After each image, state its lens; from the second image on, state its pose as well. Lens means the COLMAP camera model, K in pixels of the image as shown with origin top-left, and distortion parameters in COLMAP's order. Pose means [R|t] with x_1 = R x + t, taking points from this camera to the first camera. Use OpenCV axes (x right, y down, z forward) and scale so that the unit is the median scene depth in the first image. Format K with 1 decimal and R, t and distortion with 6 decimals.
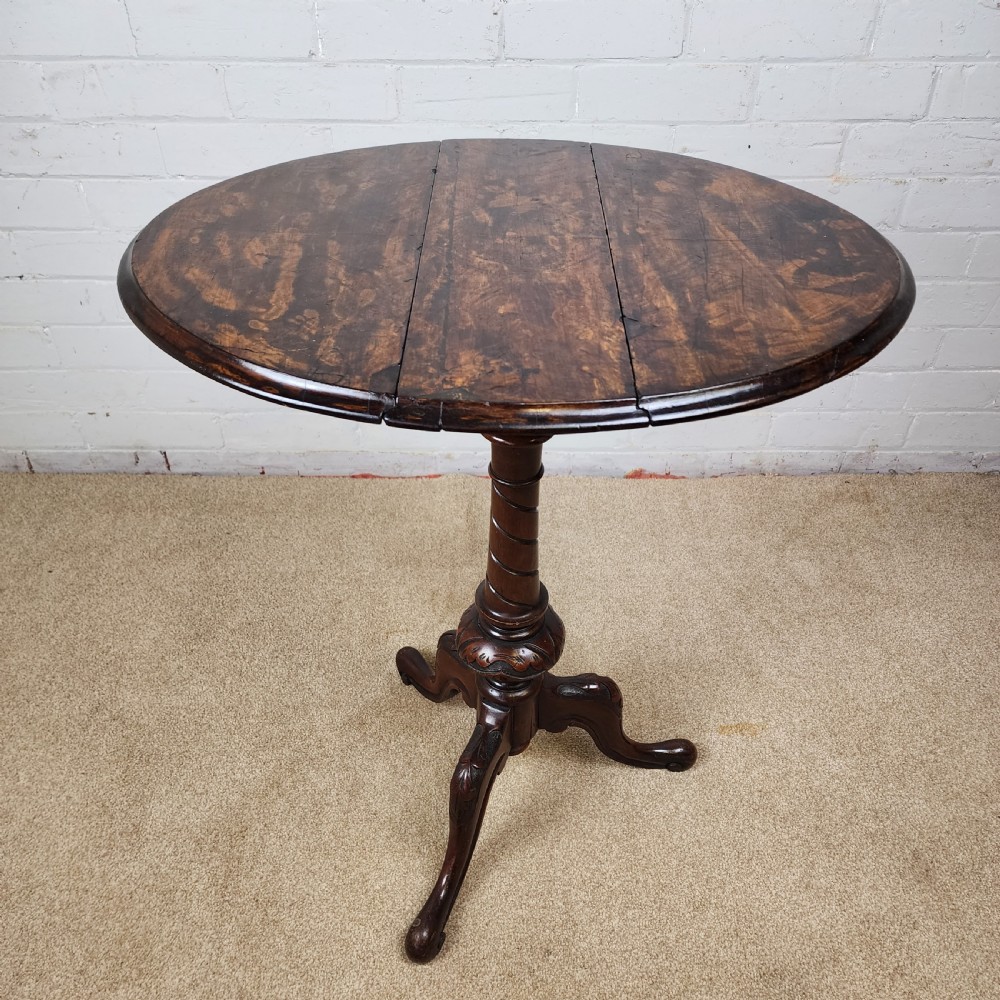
lens RADIAL K [[893.4, 0, 506.3], [0, 893.4, 499.5], [0, 0, 1]] dist [0.049840, -0.041019]
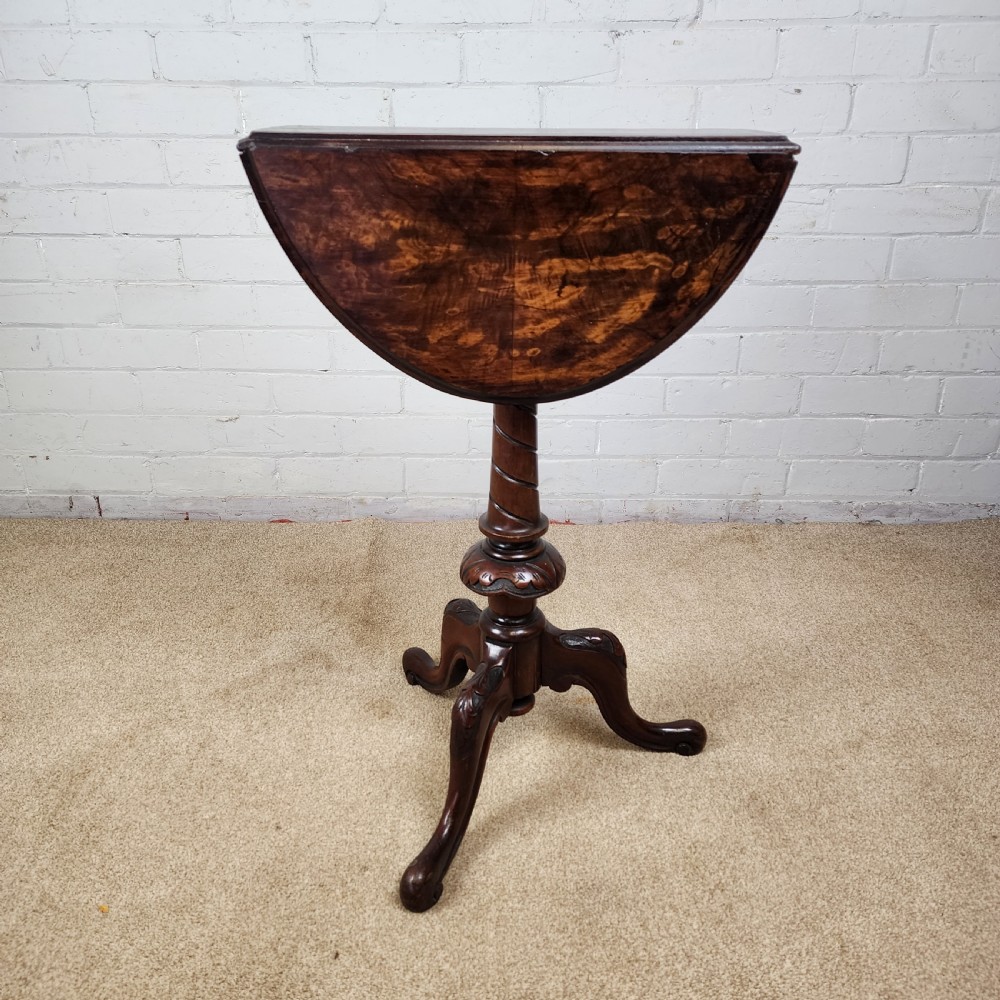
lens RADIAL K [[893.4, 0, 513.9], [0, 893.4, 503.0], [0, 0, 1]] dist [0.049840, -0.041019]
pose [[0.999762, 0.004764, -0.021306, 0.168302], [-0.010223, 0.964452, -0.264059, 0.277628], [0.019291, 0.264214, 0.964271, -0.034766]]
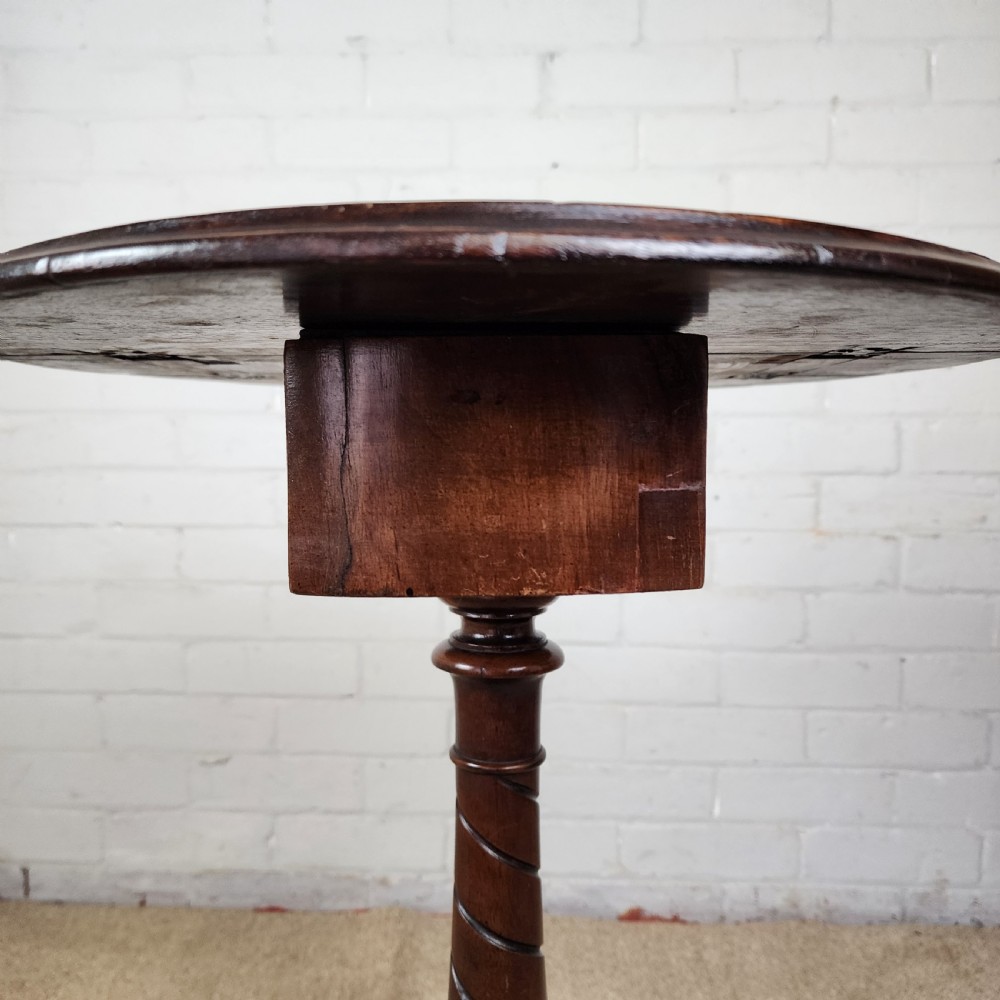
lens RADIAL K [[910.8, 0, 515.0], [0, 910.8, 502.8], [0, 0, 1]] dist [0.005322, 0.000000]
pose [[0.999207, 0.007071, -0.039186, 0.089872], [-0.028299, 0.818429, -0.573911, 0.155758], [0.028012, 0.574565, 0.817980, 0.208144]]
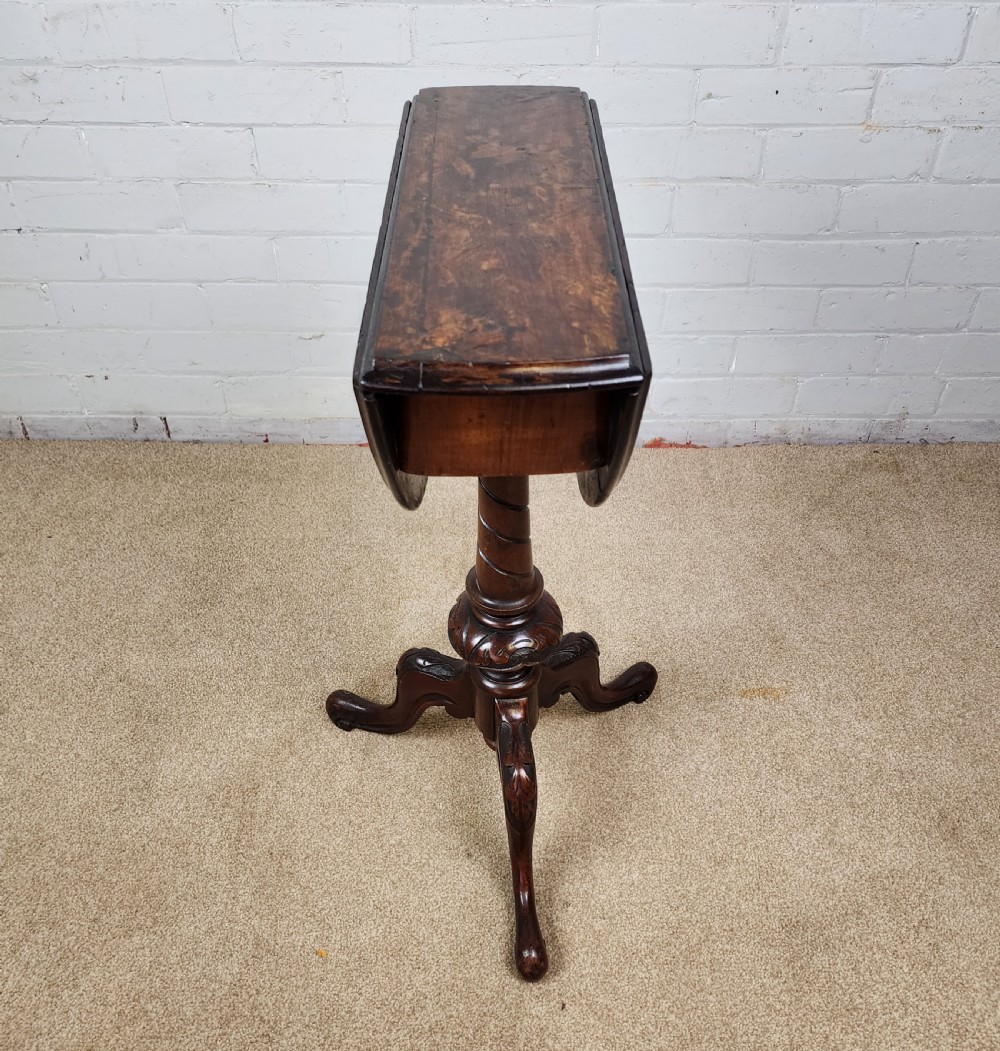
lens RADIAL K [[966.8, 0, 504.1], [0, 966.8, 520.2], [0, 0, 1]] dist [0.034509, 0.000000]
pose [[0.999983, 0.003391, -0.004823, -0.013942], [-0.003340, 0.999939, 0.010515, 0.052438], [0.004858, -0.010499, 0.999933, -0.044592]]
